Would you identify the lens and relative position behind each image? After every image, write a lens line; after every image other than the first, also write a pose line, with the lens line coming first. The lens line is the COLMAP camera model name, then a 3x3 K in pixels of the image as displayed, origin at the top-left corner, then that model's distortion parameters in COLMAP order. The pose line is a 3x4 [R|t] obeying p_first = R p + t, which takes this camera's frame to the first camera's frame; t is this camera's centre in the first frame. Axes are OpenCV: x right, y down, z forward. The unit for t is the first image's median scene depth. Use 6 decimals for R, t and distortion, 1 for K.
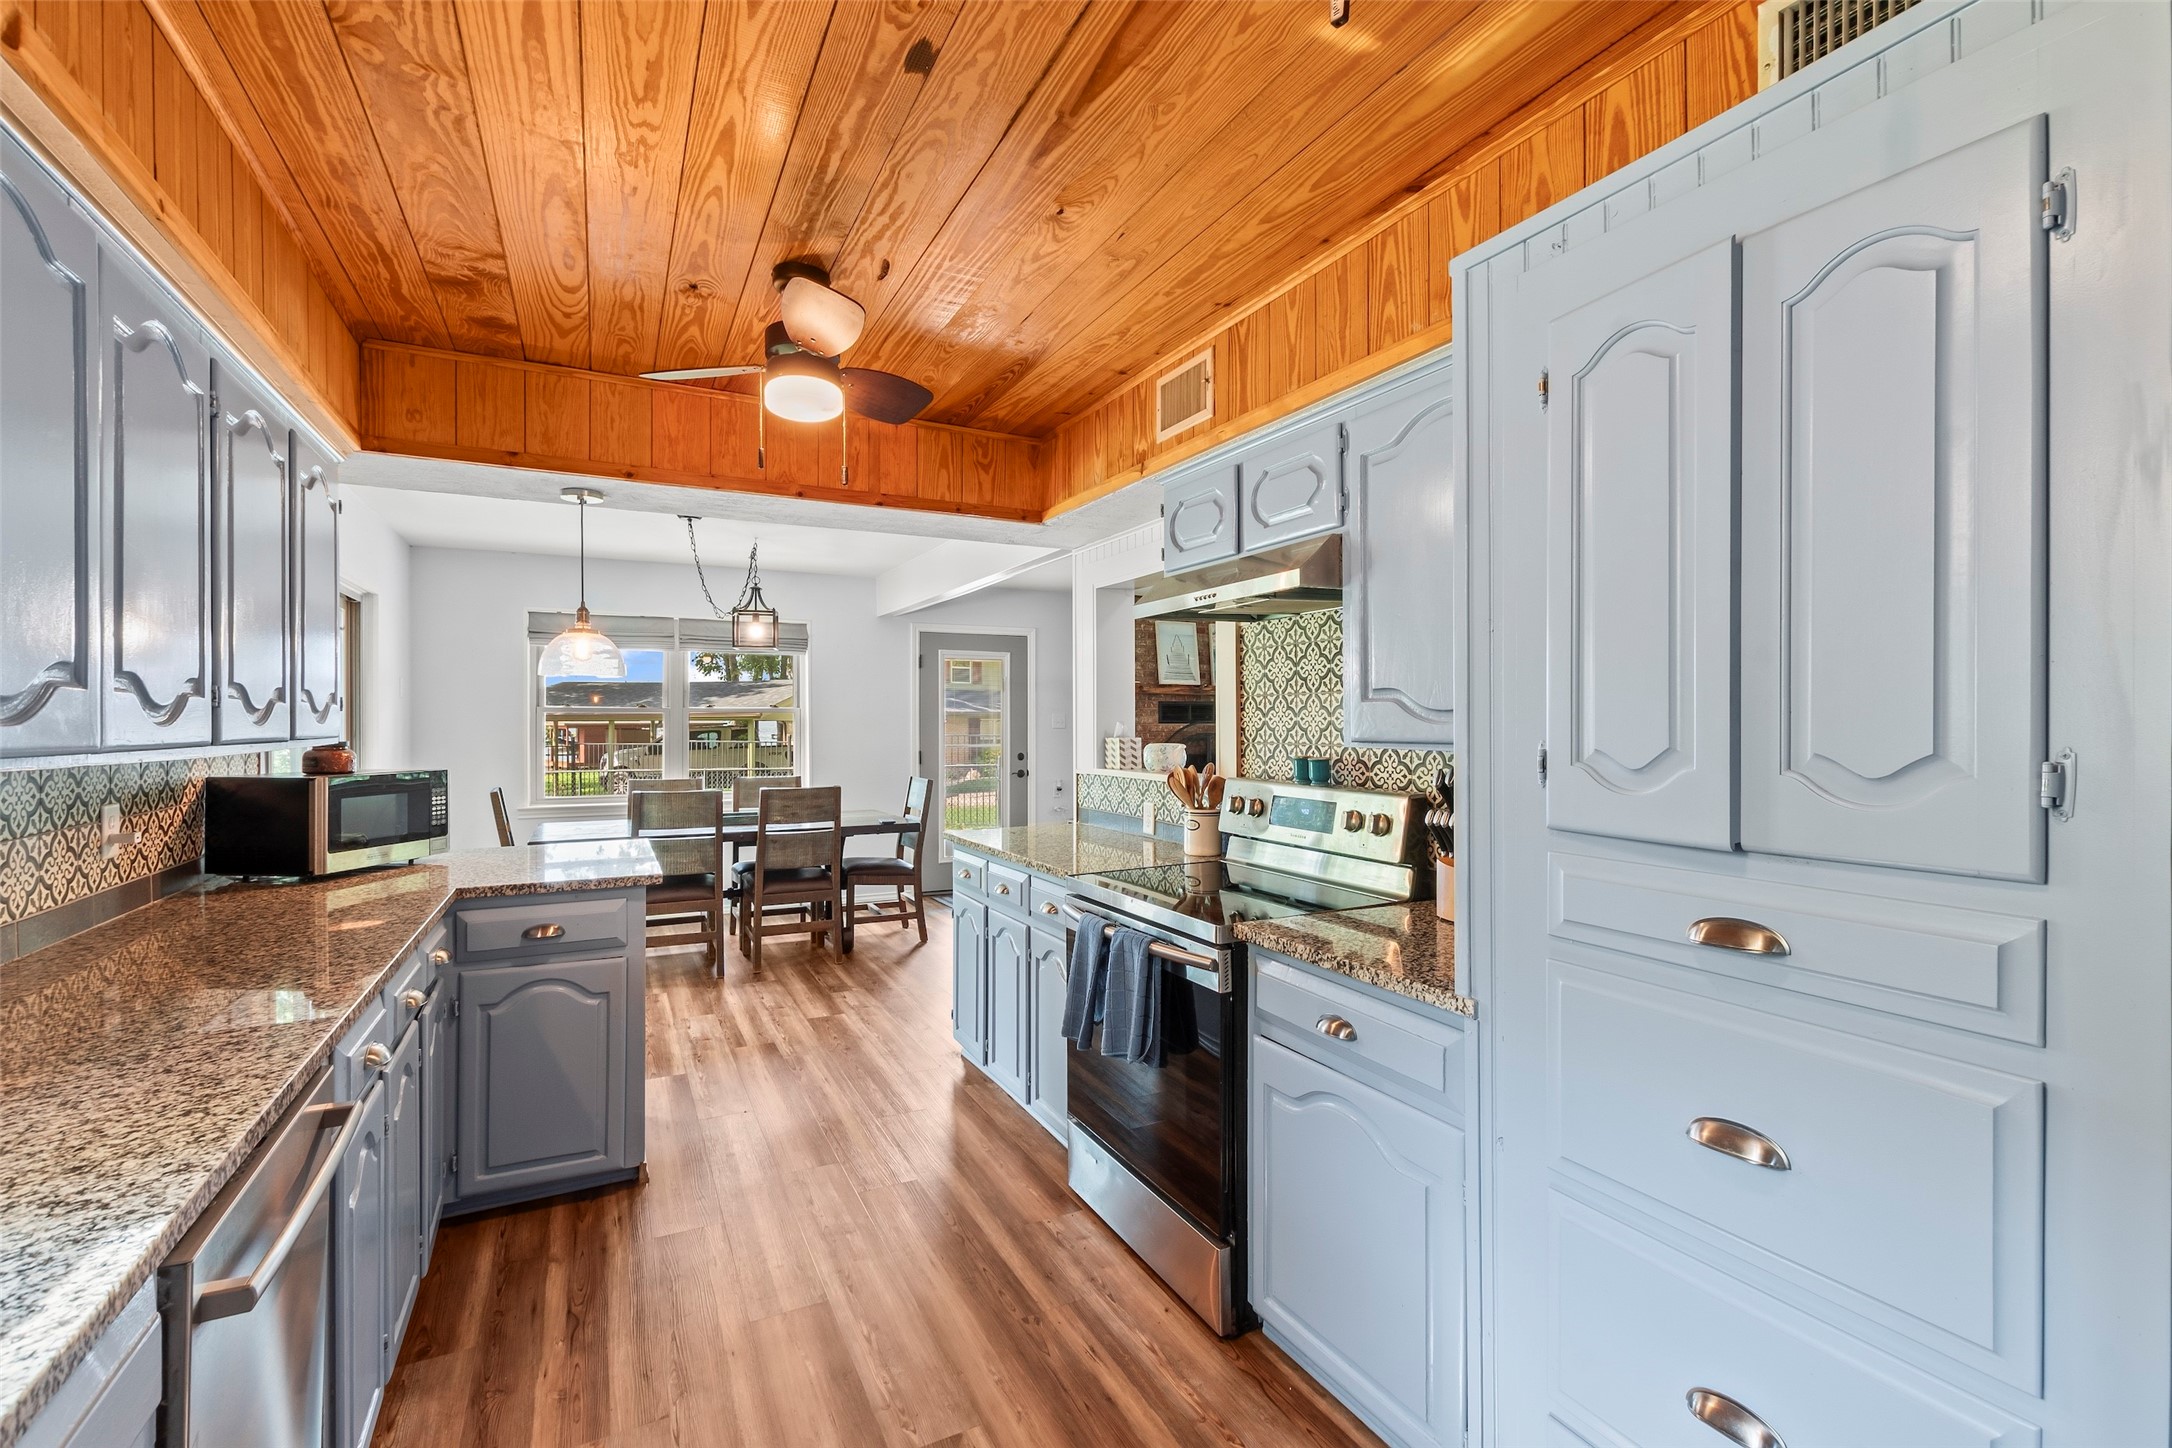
lens RADIAL K [[948.2, 0, 1074.1], [0, 948.2, 720.5], [0, 0, 1]] dist [0.008071, -0.002168]
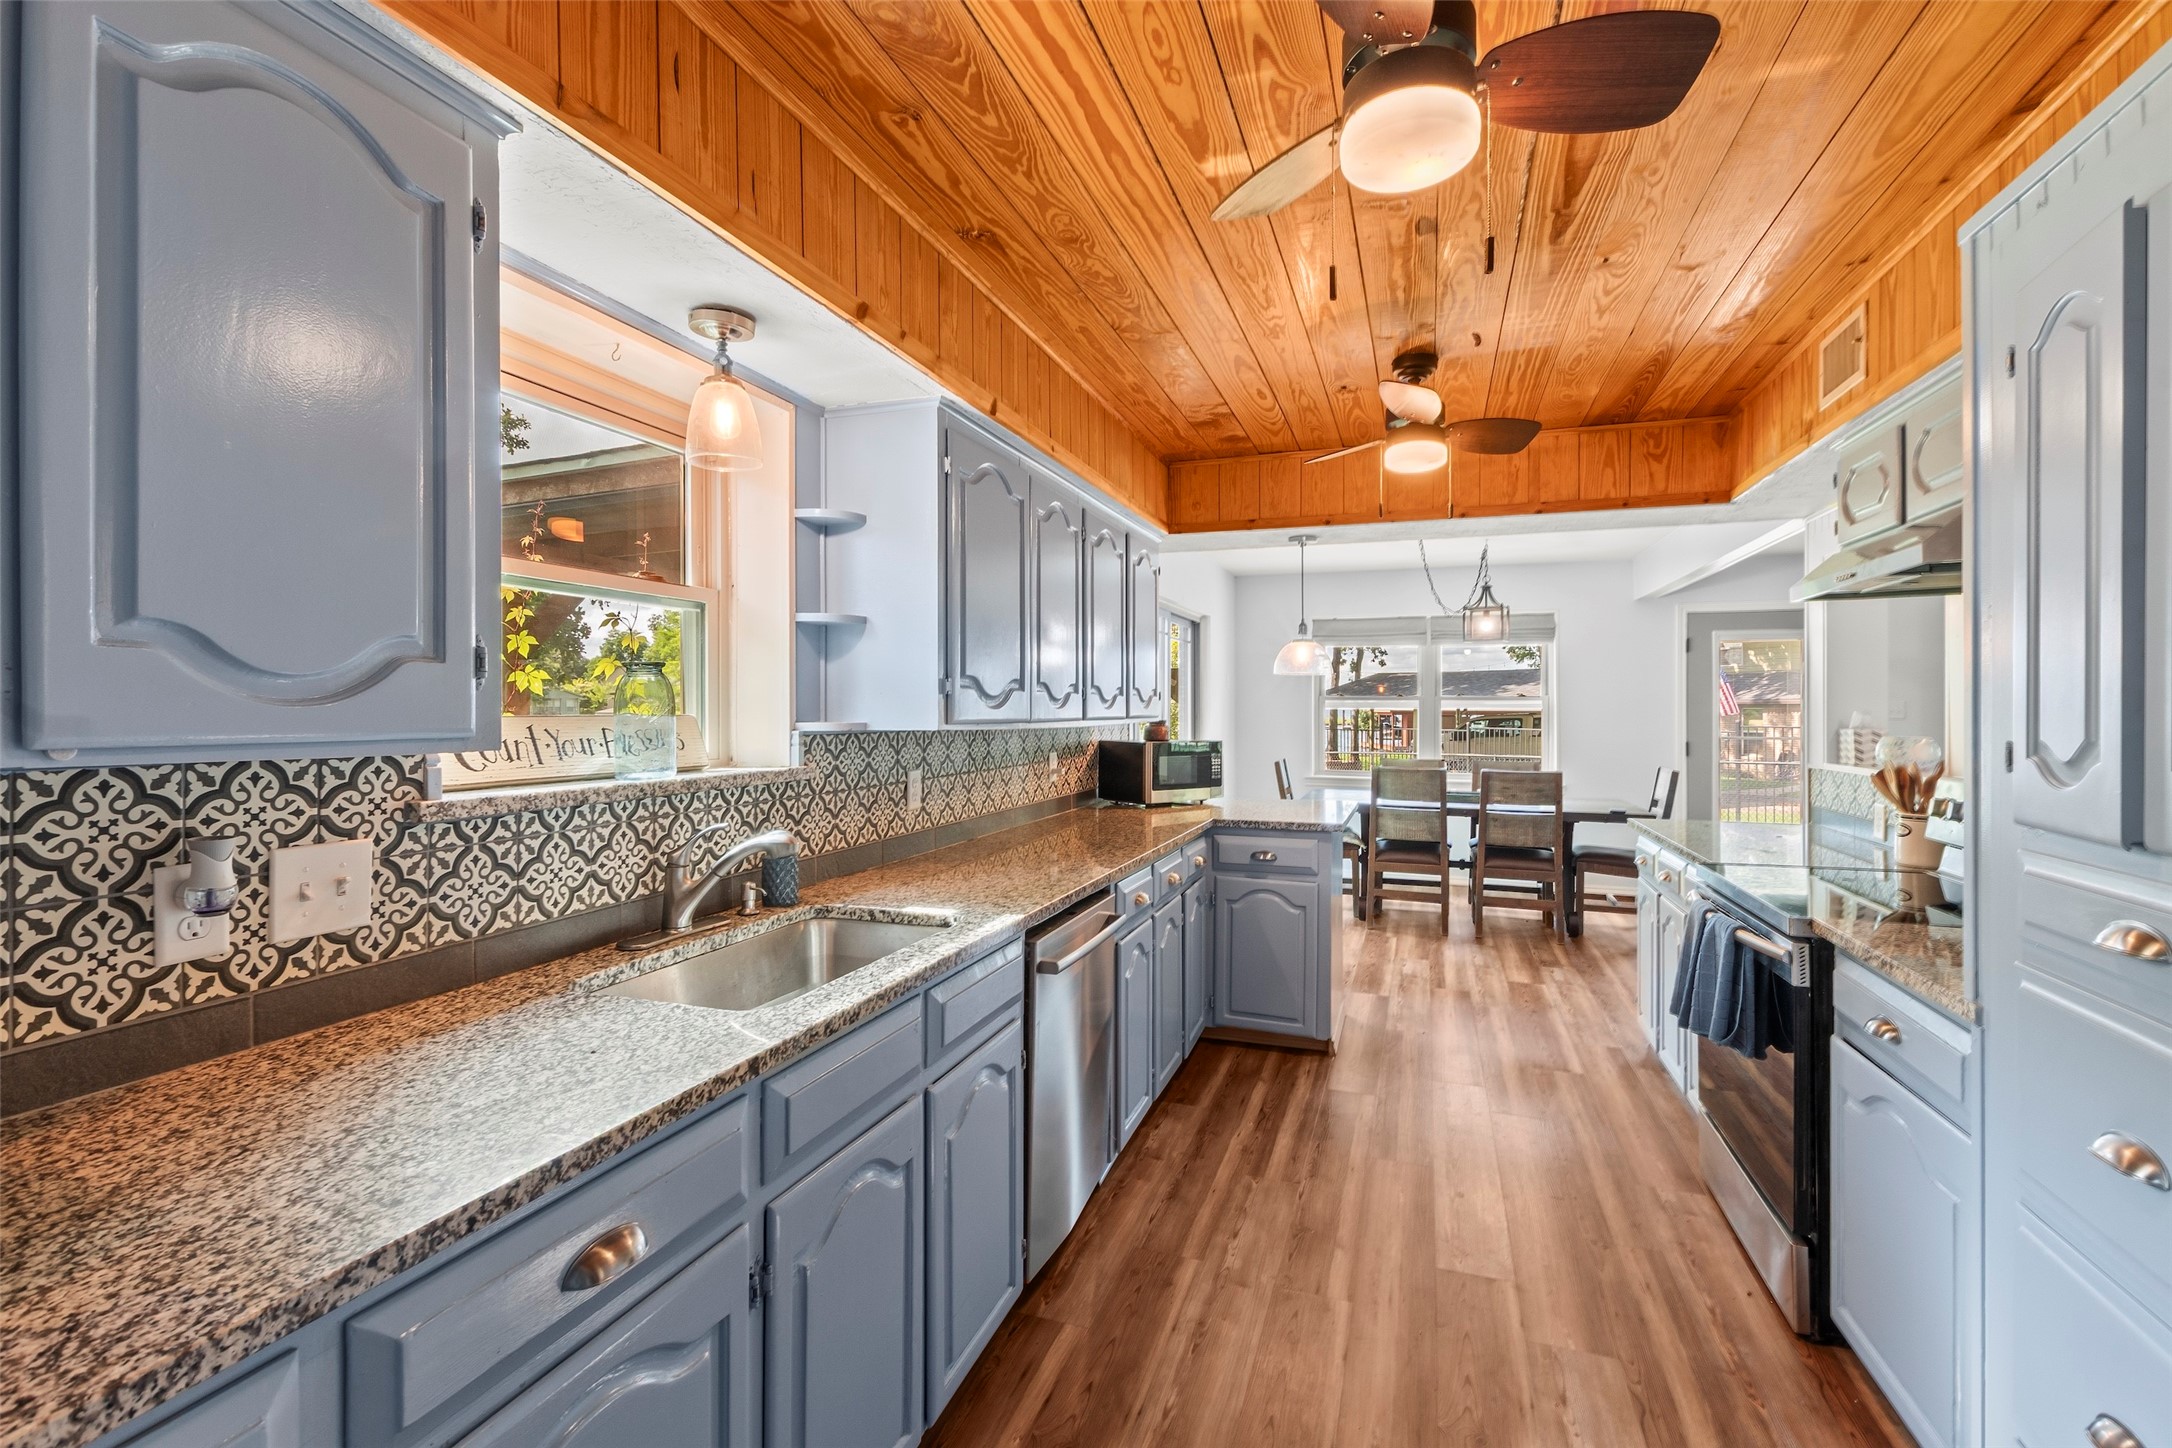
lens RADIAL K [[948.2, 0, 1096.5], [0, 948.2, 716.9], [0, 0, 1]] dist [0.008071, -0.002168]
pose [[0.697089, 0.010871, -0.716902, 0.280740], [-0.004263, 0.999930, 0.011018, -0.000278], [0.716972, -0.004625, 0.697087, -0.168090]]
